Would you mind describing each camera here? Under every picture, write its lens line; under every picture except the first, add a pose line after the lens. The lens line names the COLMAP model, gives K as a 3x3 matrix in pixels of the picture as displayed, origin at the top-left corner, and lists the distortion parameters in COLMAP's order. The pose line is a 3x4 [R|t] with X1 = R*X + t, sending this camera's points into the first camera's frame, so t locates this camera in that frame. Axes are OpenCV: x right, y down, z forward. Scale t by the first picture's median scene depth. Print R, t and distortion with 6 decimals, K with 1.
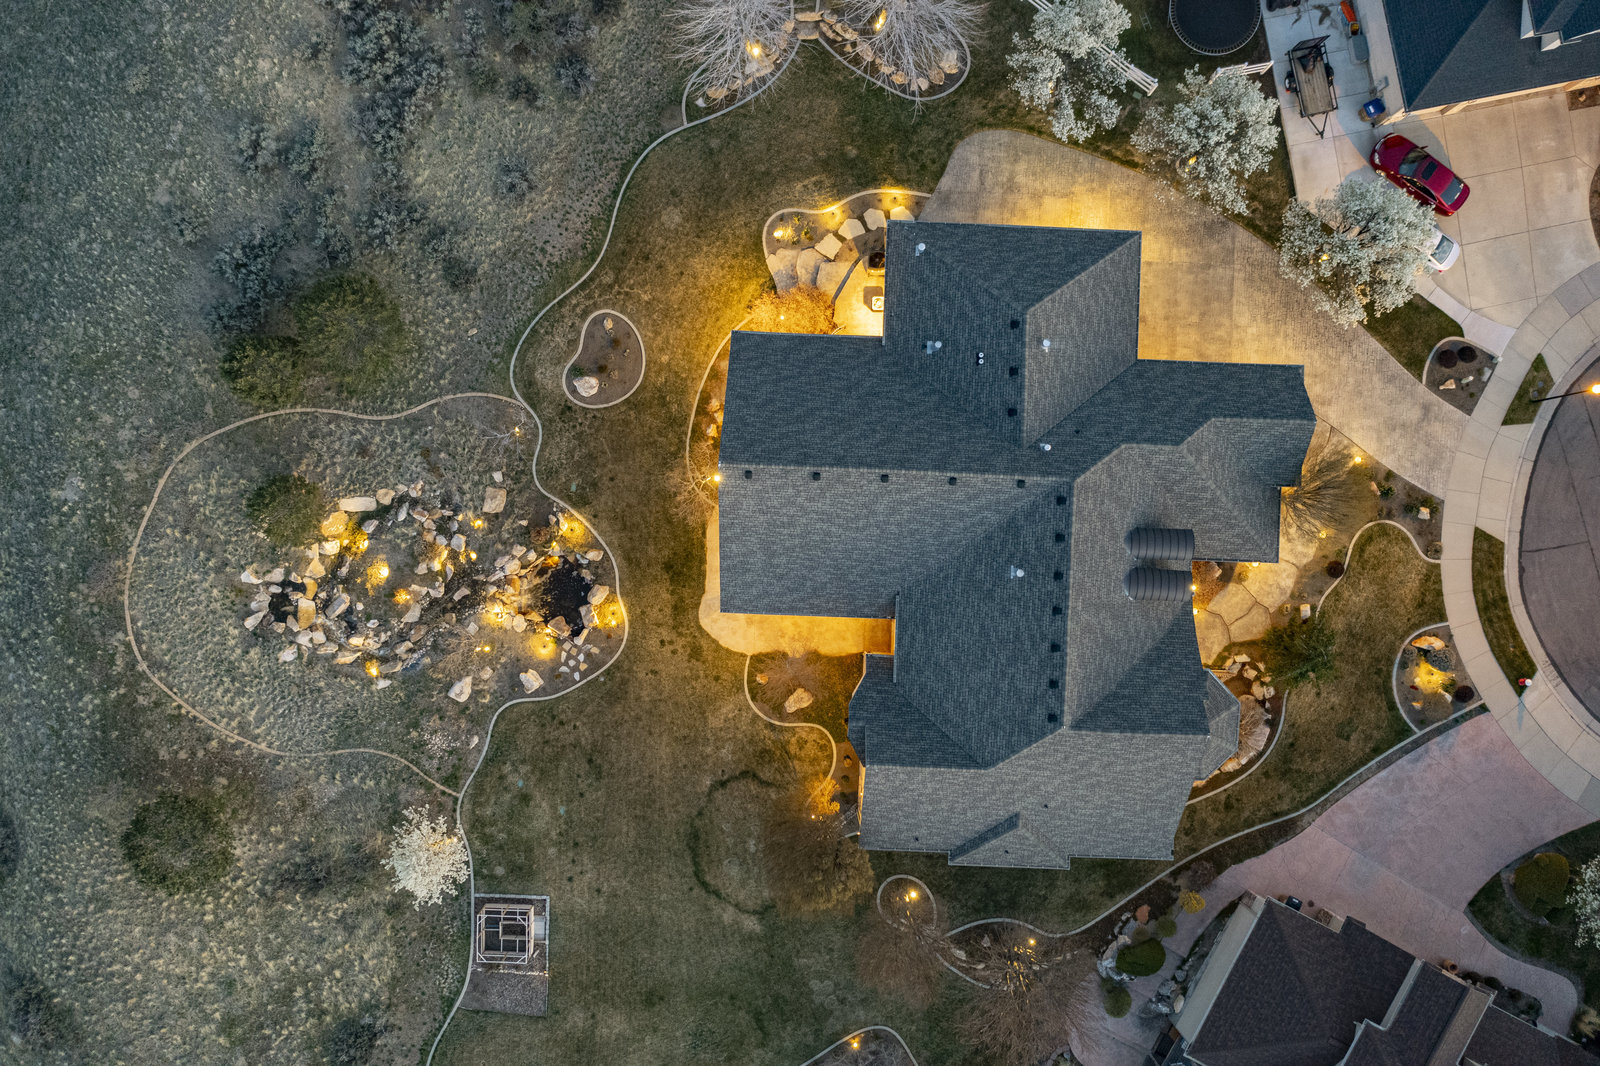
lens RADIAL K [[1248.2, 0, 797.3], [0, 1248.2, 537.0], [0, 0, 1]] dist [-0.019745, 0.002221]
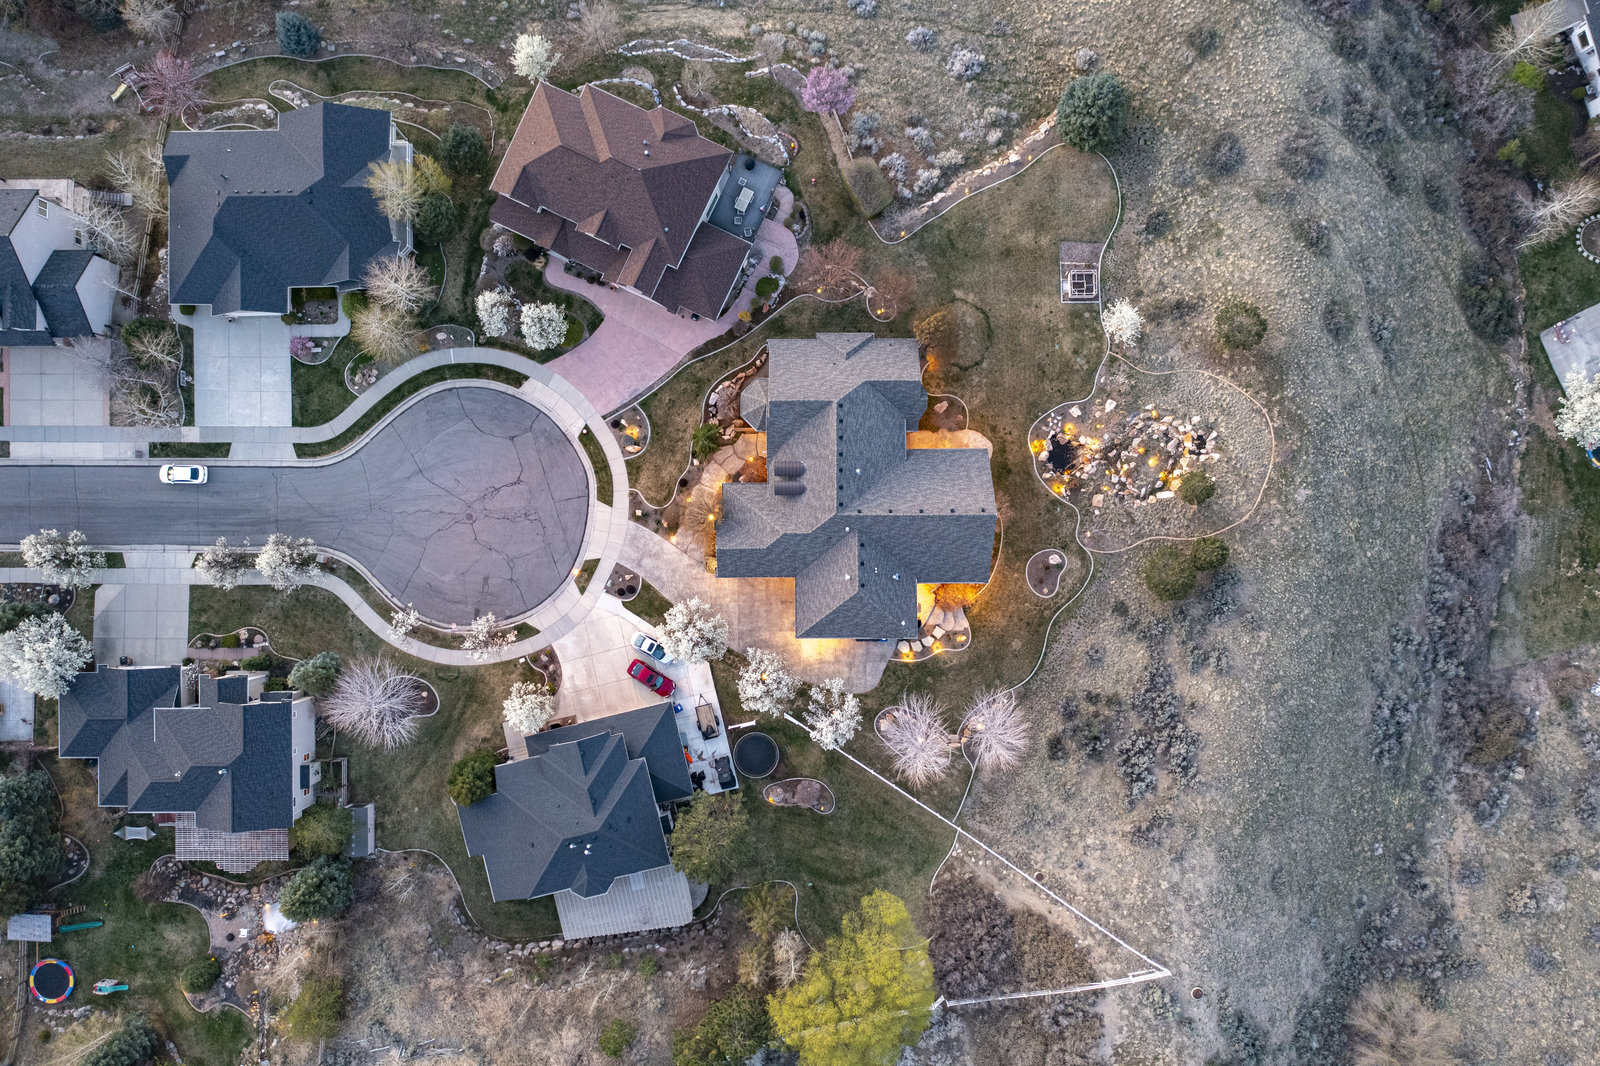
lens RADIAL K [[1248.2, 0, 797.3], [0, 1248.2, 537.0], [0, 0, 1]] dist [-0.019745, 0.002221]
pose [[-0.999089, 0.042664, -0.001133, 0.250235], [-0.042675, -0.999002, 0.013189, -0.095780], [-0.000569, 0.013225, 0.999912, -1.024446]]
